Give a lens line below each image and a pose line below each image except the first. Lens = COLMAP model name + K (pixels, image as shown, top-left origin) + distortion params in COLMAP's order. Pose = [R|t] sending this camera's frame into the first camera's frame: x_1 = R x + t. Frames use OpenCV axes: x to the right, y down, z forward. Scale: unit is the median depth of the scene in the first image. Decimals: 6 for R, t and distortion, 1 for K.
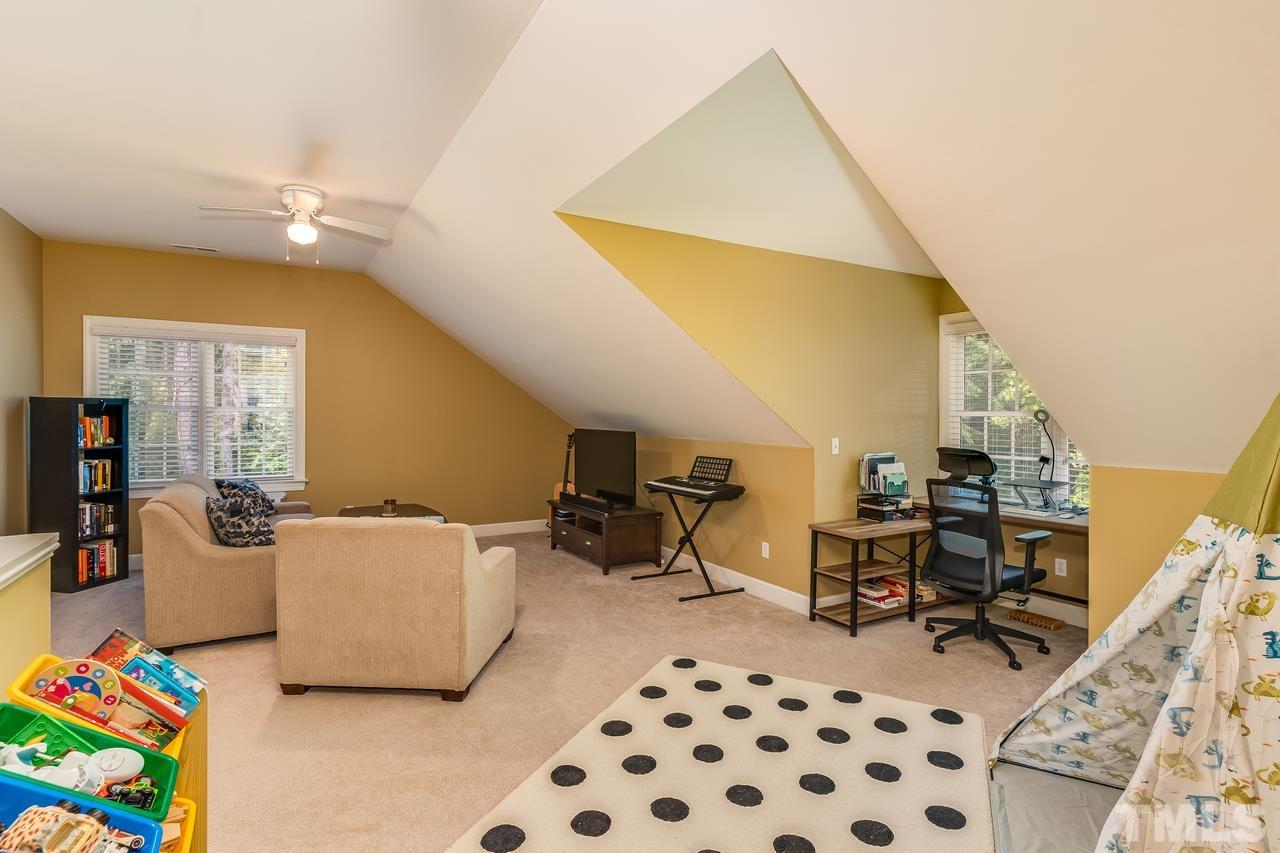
lens RADIAL K [[618.5, 0, 631.1], [0, 618.5, 424.5], [0, 0, 1]] dist [0.008214, -0.000497]
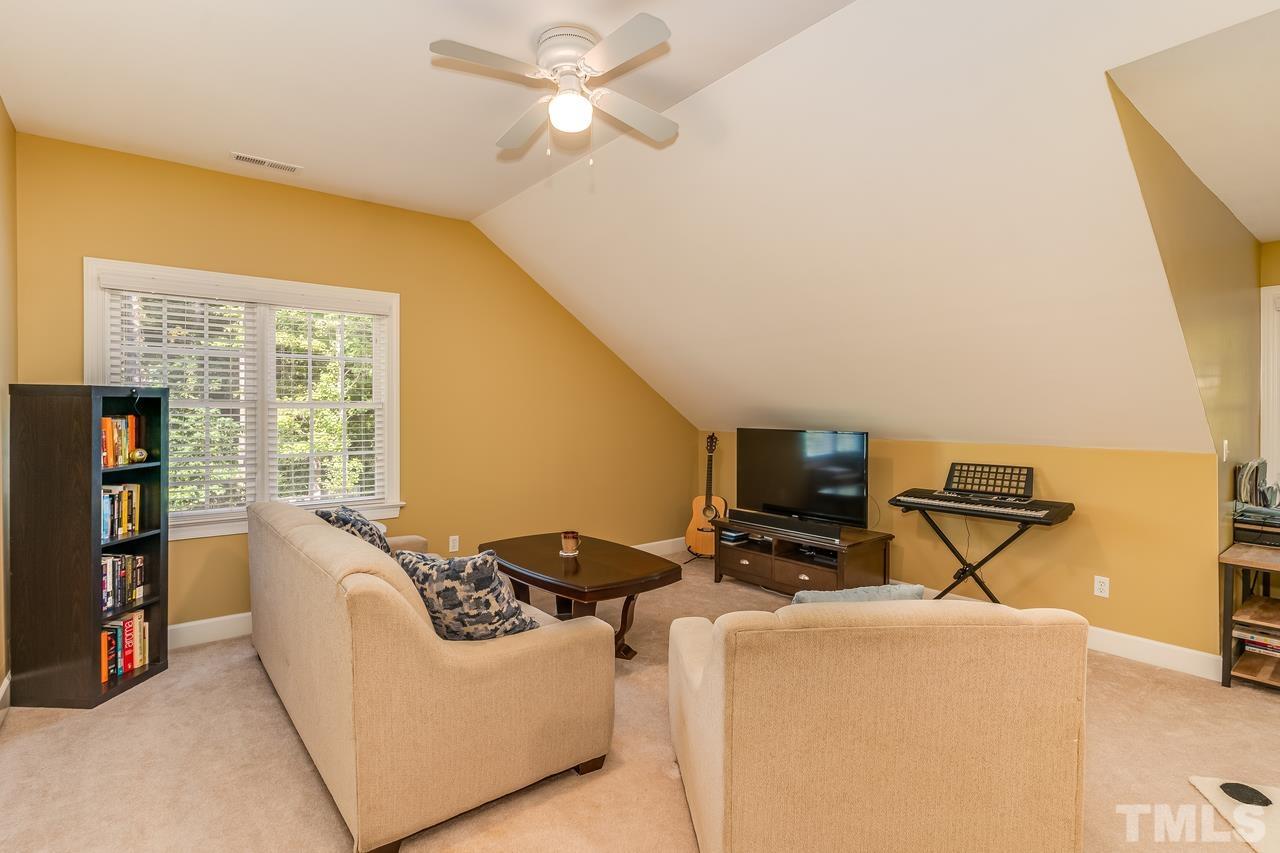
lens RADIAL K [[618.5, 0, 646.6], [0, 618.5, 419.7], [0, 0, 1]] dist [0.008214, -0.000497]
pose [[0.989505, -0.006144, 0.144370, -0.424891], [0.006347, 0.999979, -0.000947, -0.005779], [-0.144362, 0.001854, 0.989523, 0.303780]]
